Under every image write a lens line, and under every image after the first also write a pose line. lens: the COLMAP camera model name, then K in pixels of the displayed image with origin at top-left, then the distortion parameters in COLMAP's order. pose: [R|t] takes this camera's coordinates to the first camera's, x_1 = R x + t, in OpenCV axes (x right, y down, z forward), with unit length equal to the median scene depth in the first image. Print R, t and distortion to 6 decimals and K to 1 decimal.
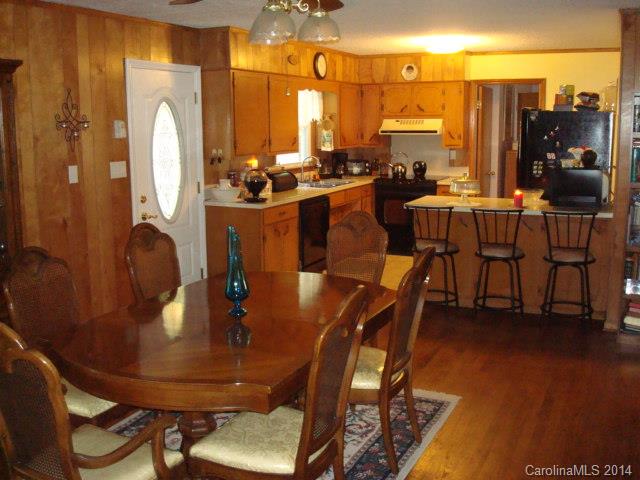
lens RADIAL K [[670.2, 0, 319.1], [0, 670.2, 238.9], [0, 0, 1]] dist [-0.084764, -0.050998]
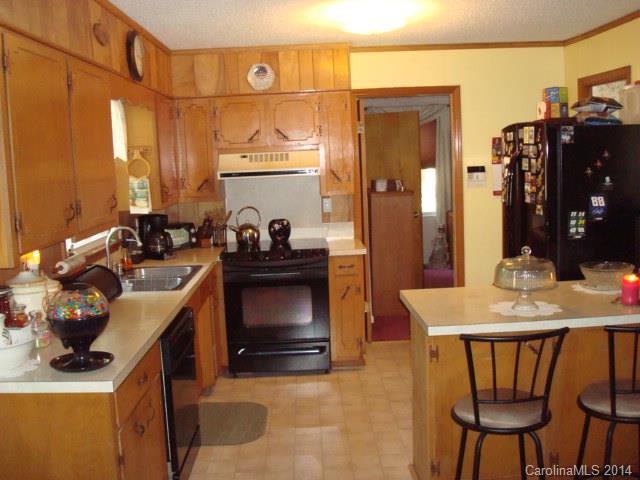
lens RADIAL K [[670.2, 0, 319.1], [0, 670.2, 238.9], [0, 0, 1]] dist [-0.084764, -0.050998]
pose [[0.896376, -0.083321, 0.435394, -0.098217], [0.110150, 0.993237, -0.036697, -0.074134], [-0.429392, 0.080853, 0.899492, 0.440097]]
